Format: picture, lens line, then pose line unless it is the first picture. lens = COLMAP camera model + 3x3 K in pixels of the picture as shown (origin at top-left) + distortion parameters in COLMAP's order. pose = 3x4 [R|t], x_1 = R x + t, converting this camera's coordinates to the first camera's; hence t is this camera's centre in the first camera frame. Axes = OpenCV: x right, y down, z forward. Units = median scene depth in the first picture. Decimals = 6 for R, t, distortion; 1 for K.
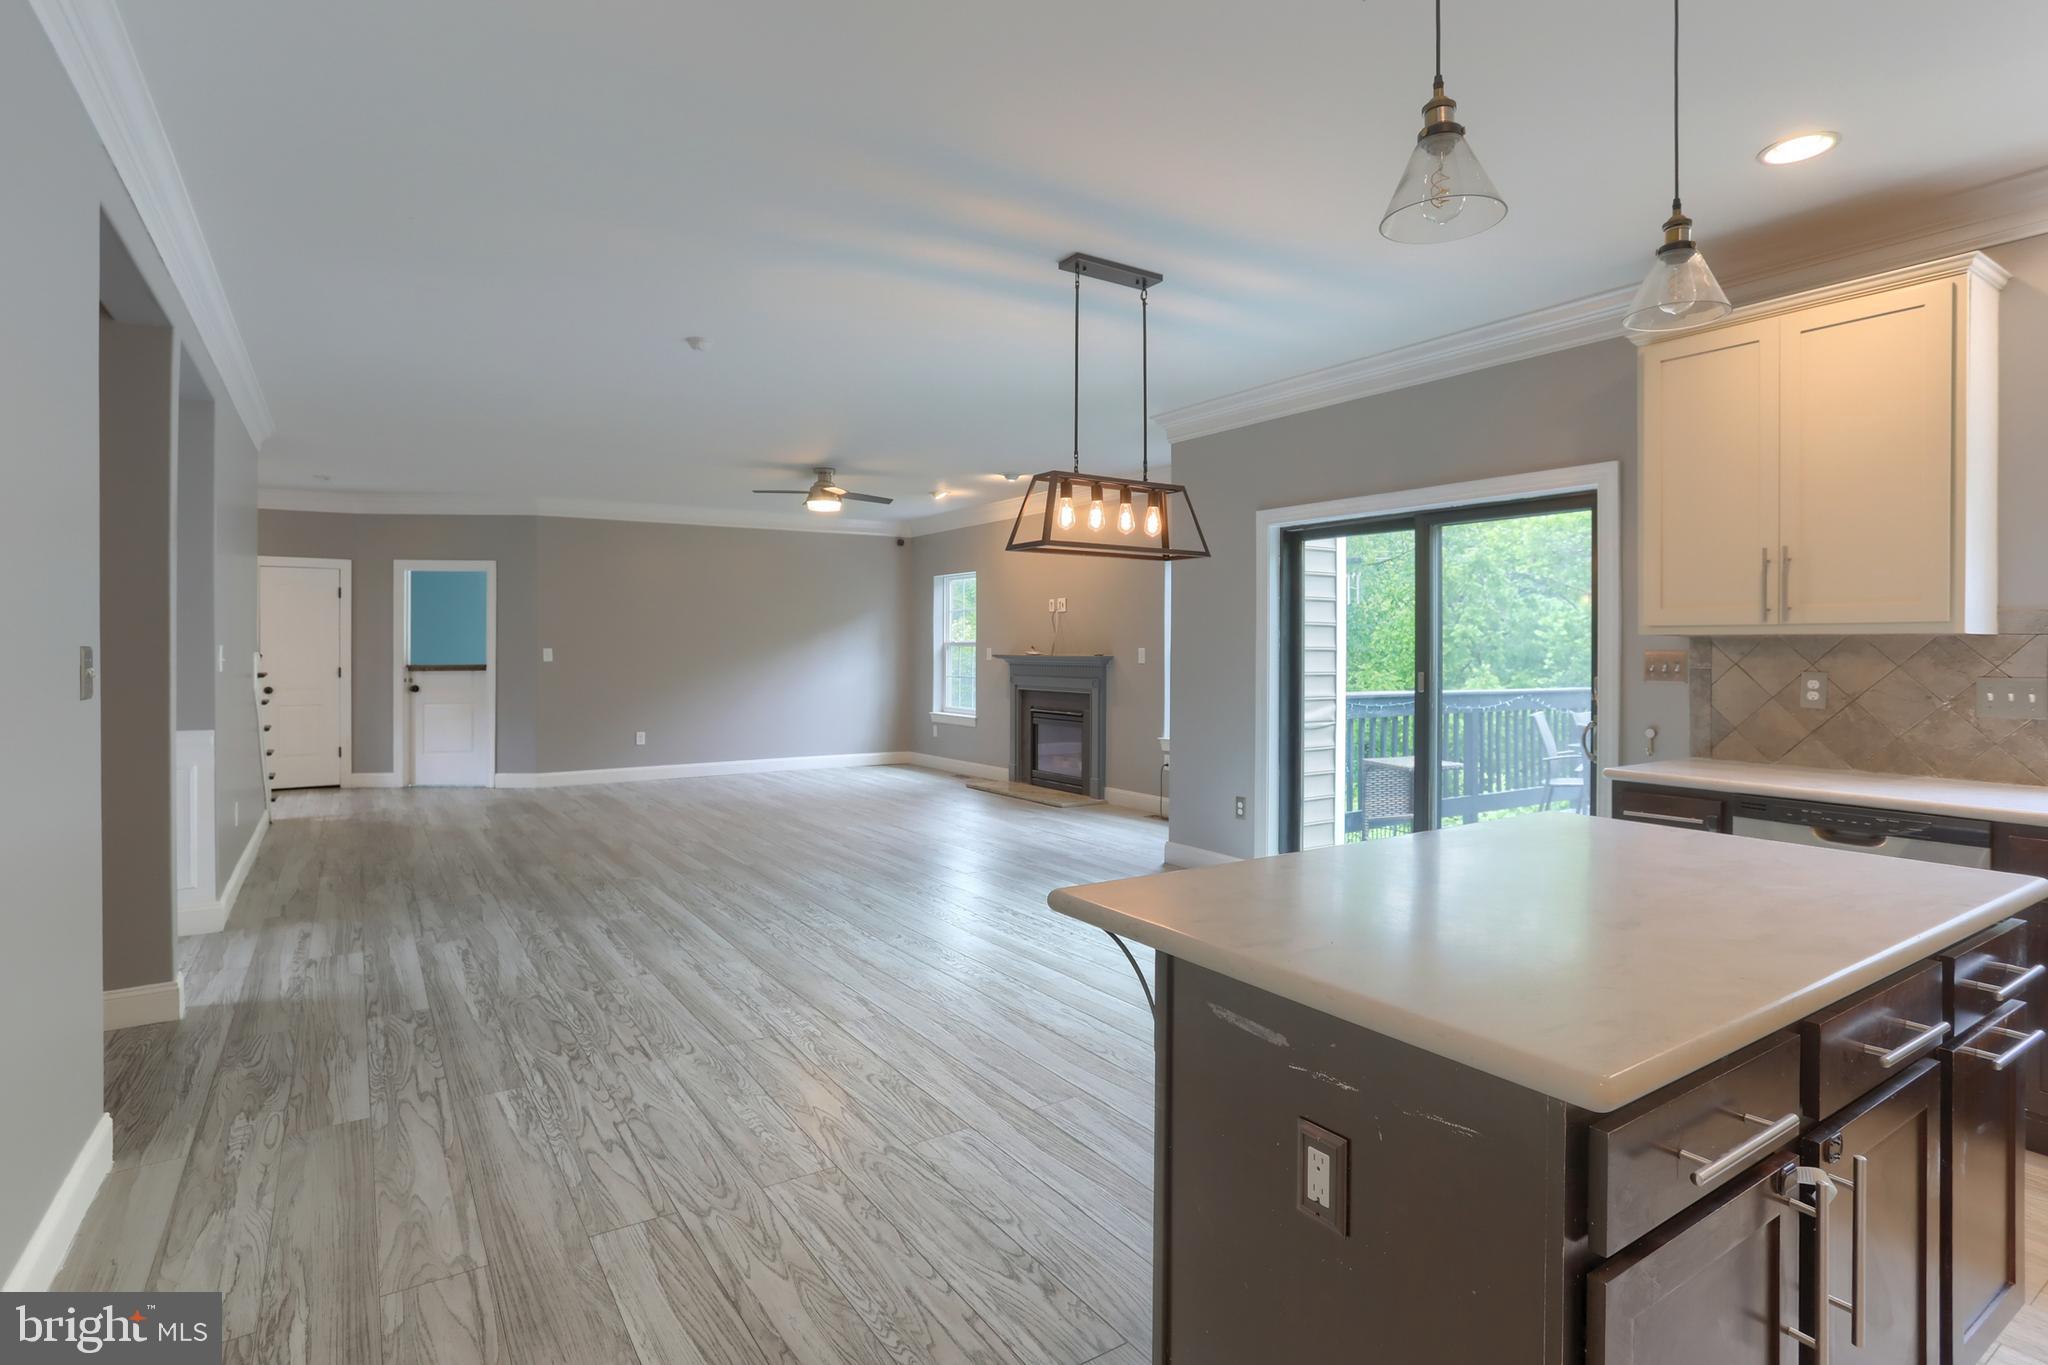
lens RADIAL K [[1028.2, 0, 1016.5], [0, 1028.2, 650.4], [0, 0, 1]] dist [-0.045974, 0.018369]
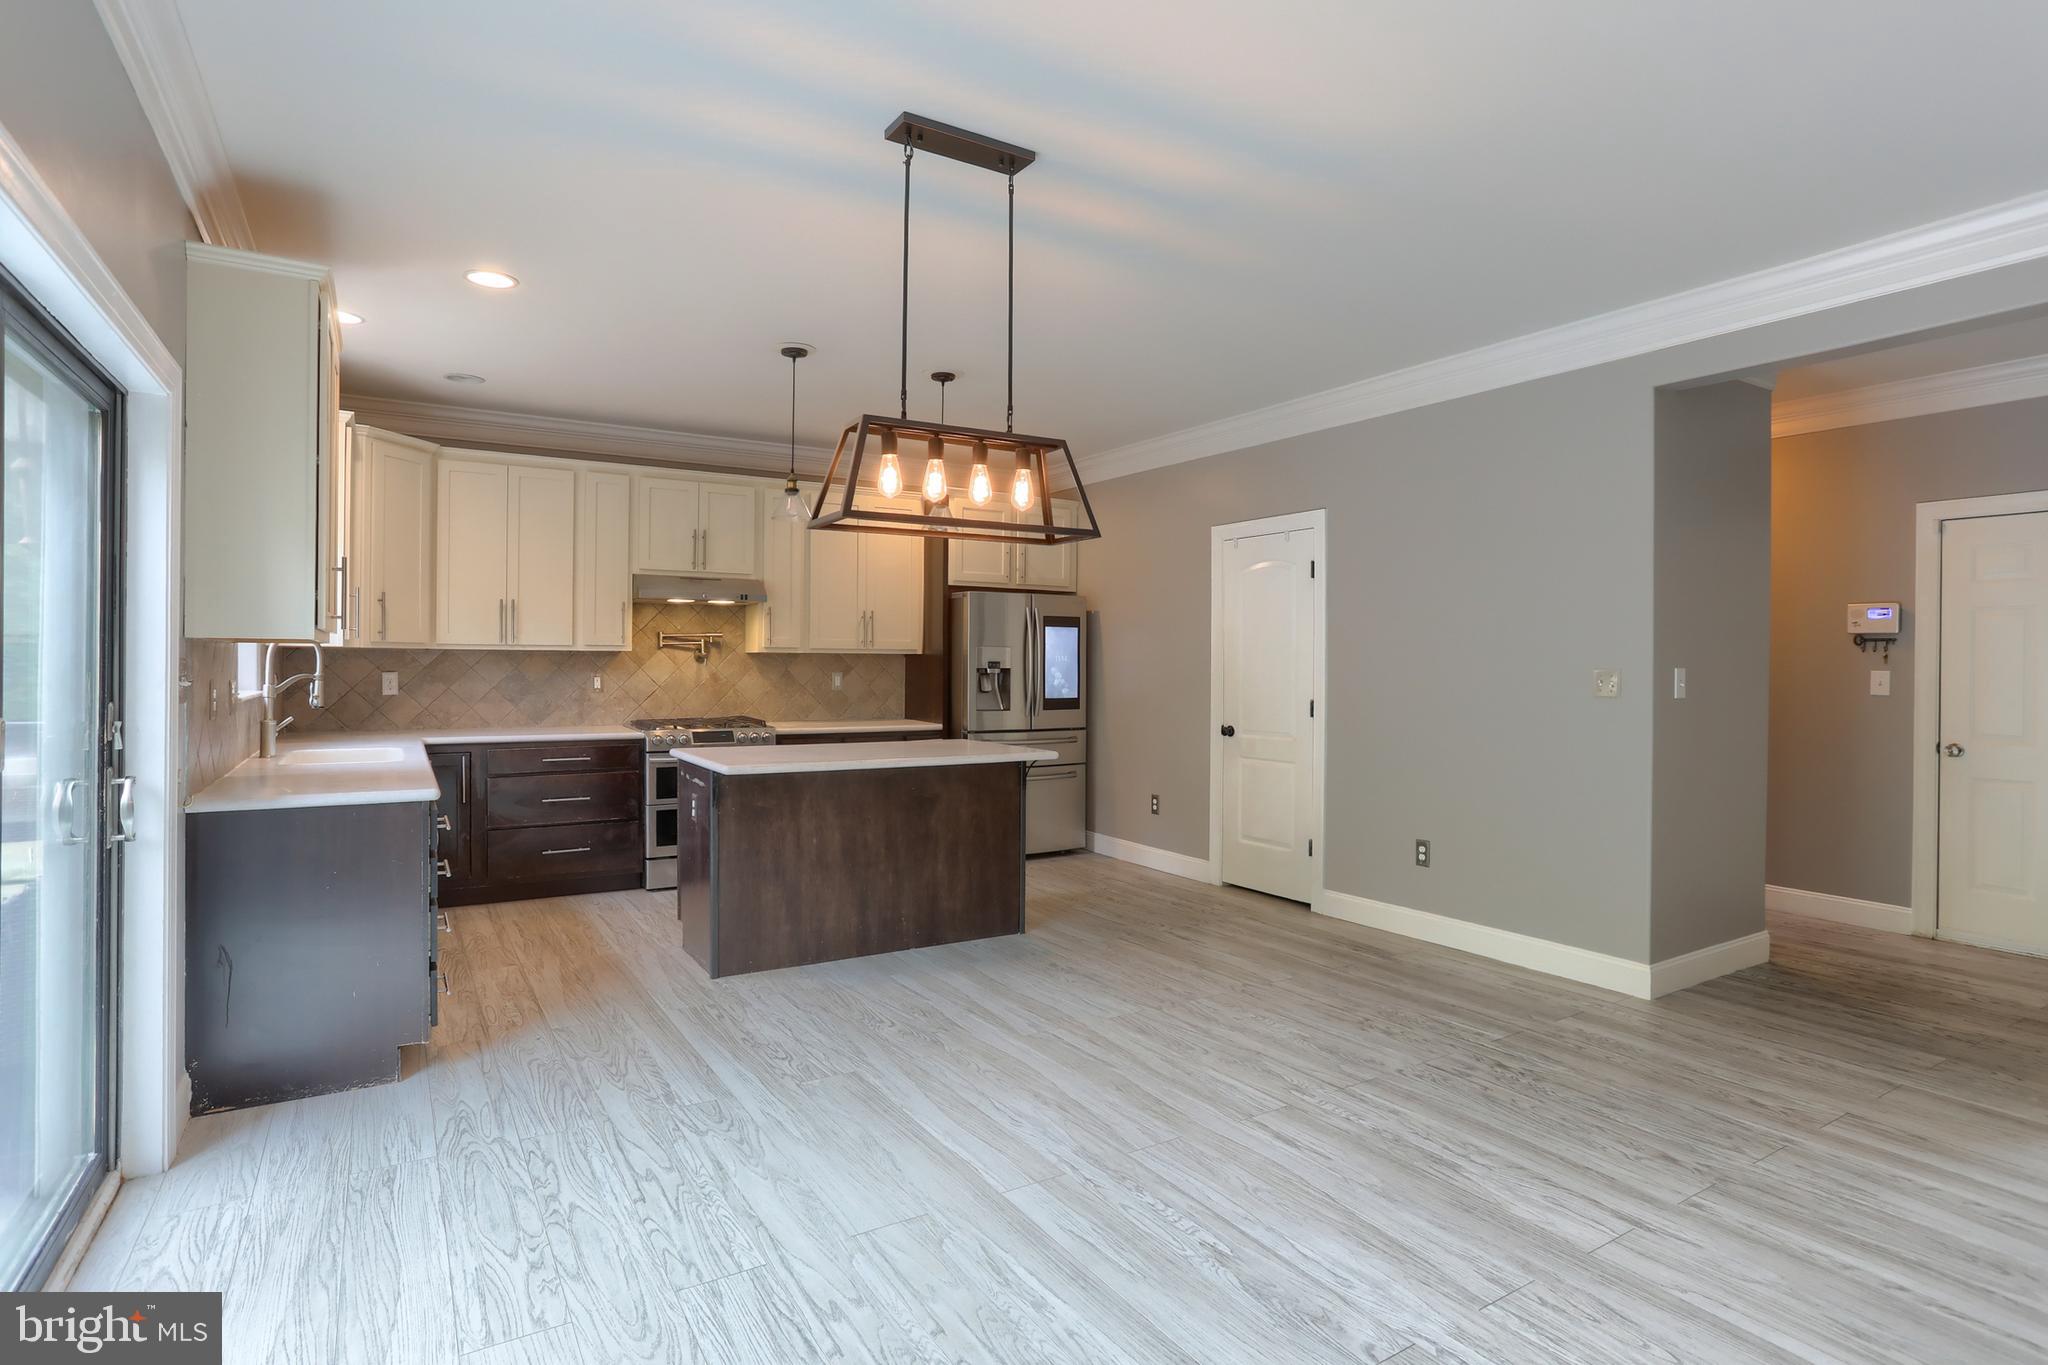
lens RADIAL K [[1028.2, 0, 1022.6], [0, 1028.2, 674.7], [0, 0, 1]] dist [-0.045974, 0.018369]
pose [[-0.999562, -0.011907, 0.027089, 0.025276], [-0.011527, 0.999833, 0.014148, -0.004802], [-0.027253, 0.013830, -0.999533, 1.735475]]
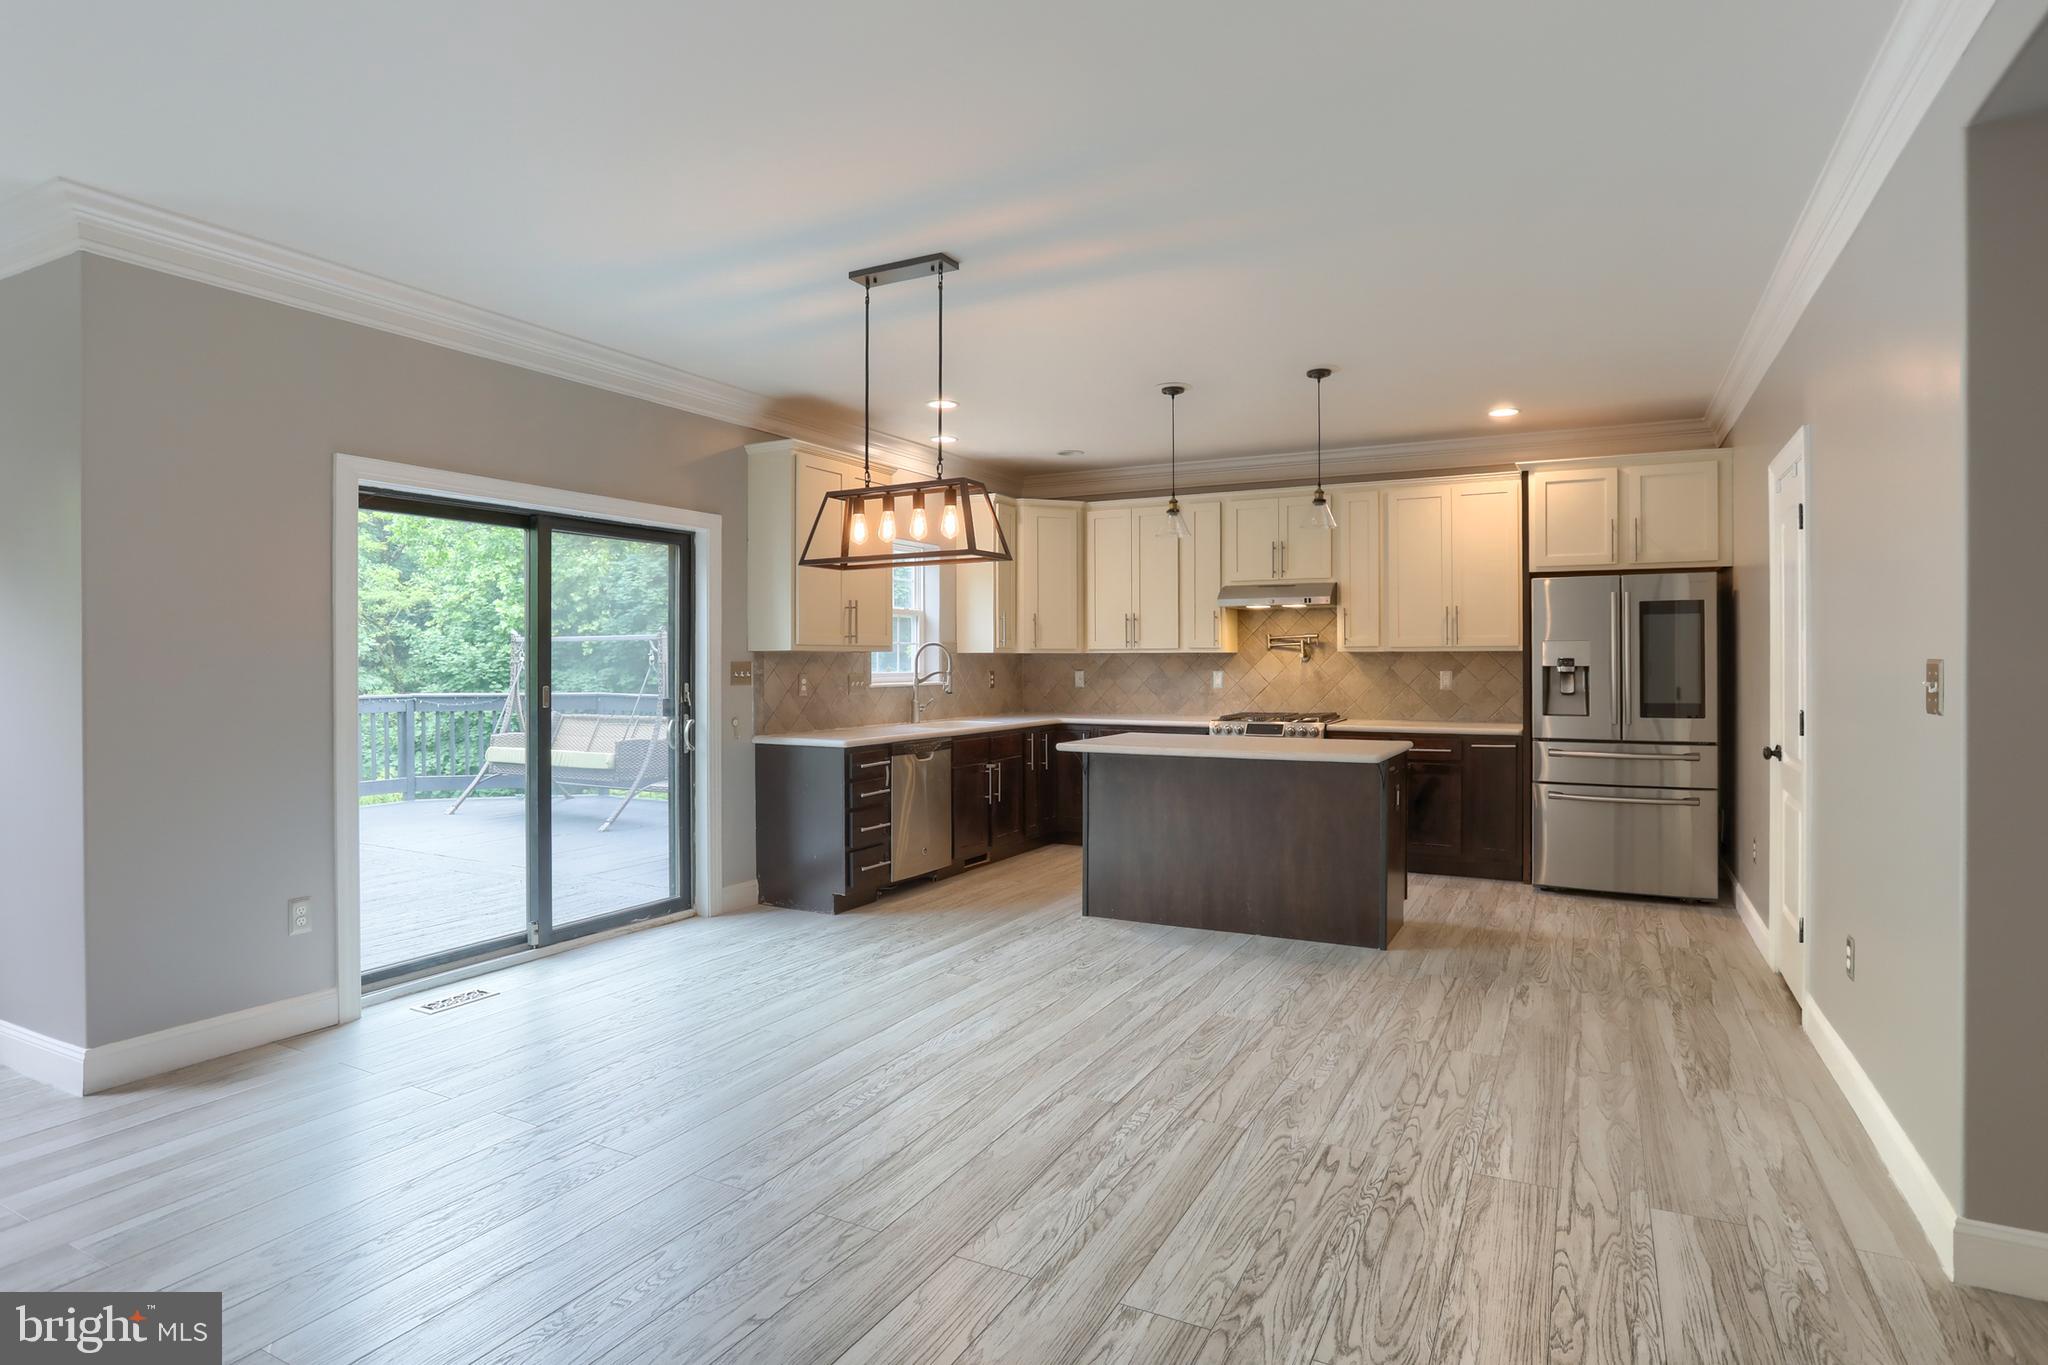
lens RADIAL K [[1073.8, 0, 1047.3], [0, 1073.8, 671.8], [0, 0, 1]] dist [-0.045347, 0.007057]
pose [[-0.492265, -0.011667, 0.870367, -0.858251], [0.002920, 0.999882, 0.015055, -0.006986], [-0.870440, 0.009952, -0.492173, 1.389365]]
